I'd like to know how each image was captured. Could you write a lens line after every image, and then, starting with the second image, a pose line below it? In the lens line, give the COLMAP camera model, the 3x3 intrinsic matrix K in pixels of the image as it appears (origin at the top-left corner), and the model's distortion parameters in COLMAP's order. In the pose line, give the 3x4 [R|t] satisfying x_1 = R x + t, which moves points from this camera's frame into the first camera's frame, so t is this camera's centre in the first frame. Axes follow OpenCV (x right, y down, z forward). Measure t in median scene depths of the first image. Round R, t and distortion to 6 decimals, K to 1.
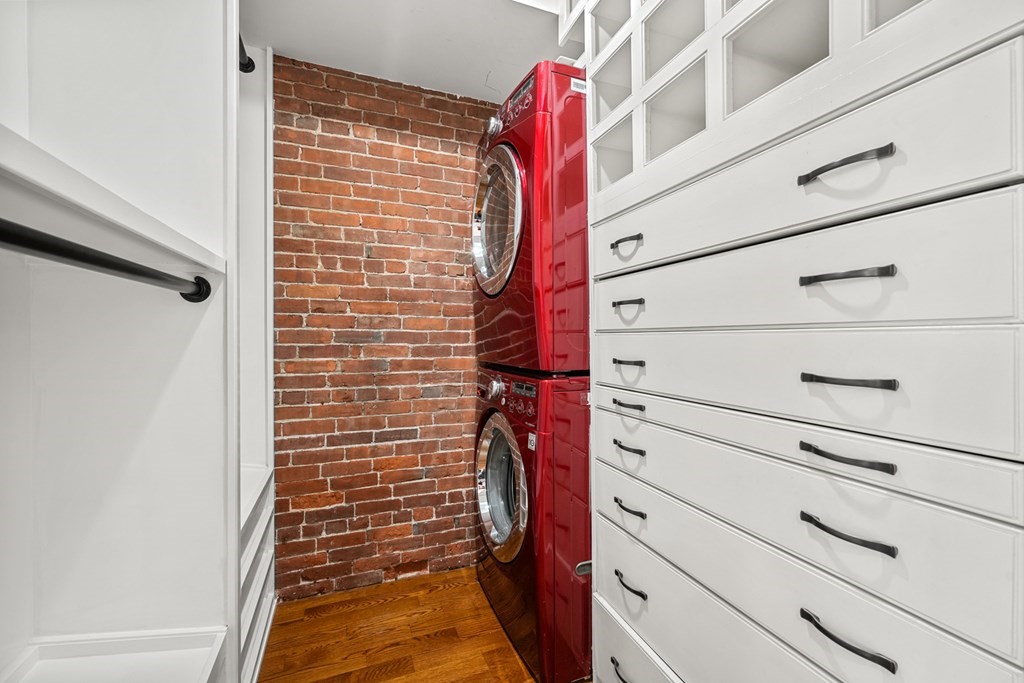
lens RADIAL K [[410.5, 0, 507.2], [0, 410.5, 339.3], [0, 0, 1]] dist [0.000407, 0.000026]
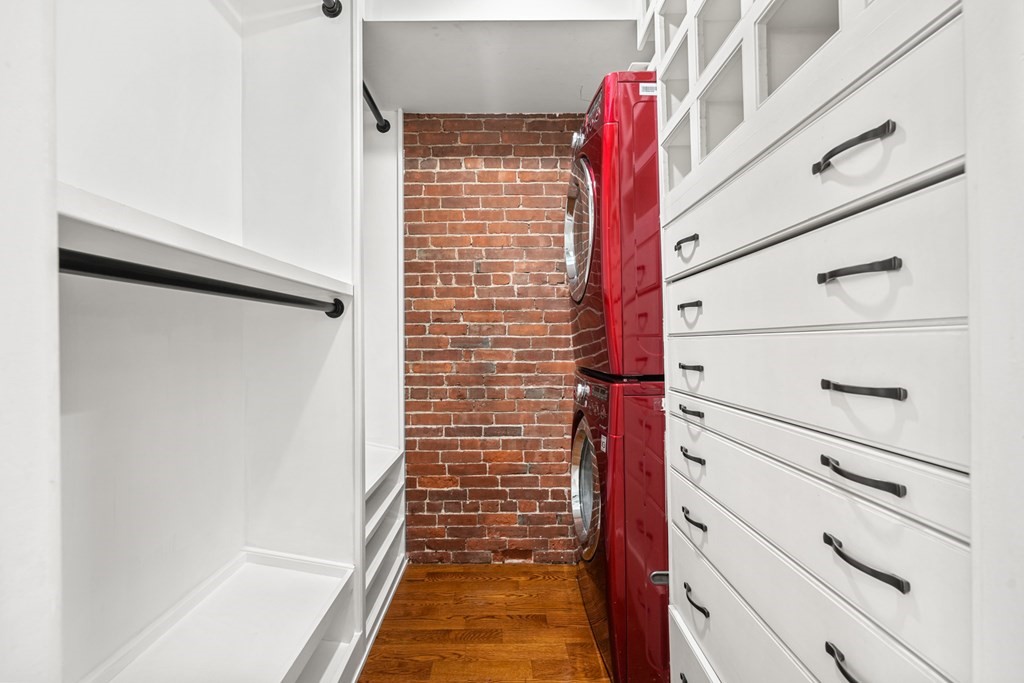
lens RADIAL K [[410.5, 0, 507.2], [0, 410.5, 339.3], [0, 0, 1]] dist [0.000407, 0.000026]
pose [[0.936315, -0.010226, -0.351013, 0.140420], [0.006184, 0.999901, -0.012637, 0.000159], [0.351107, 0.009662, 0.936285, -0.034041]]
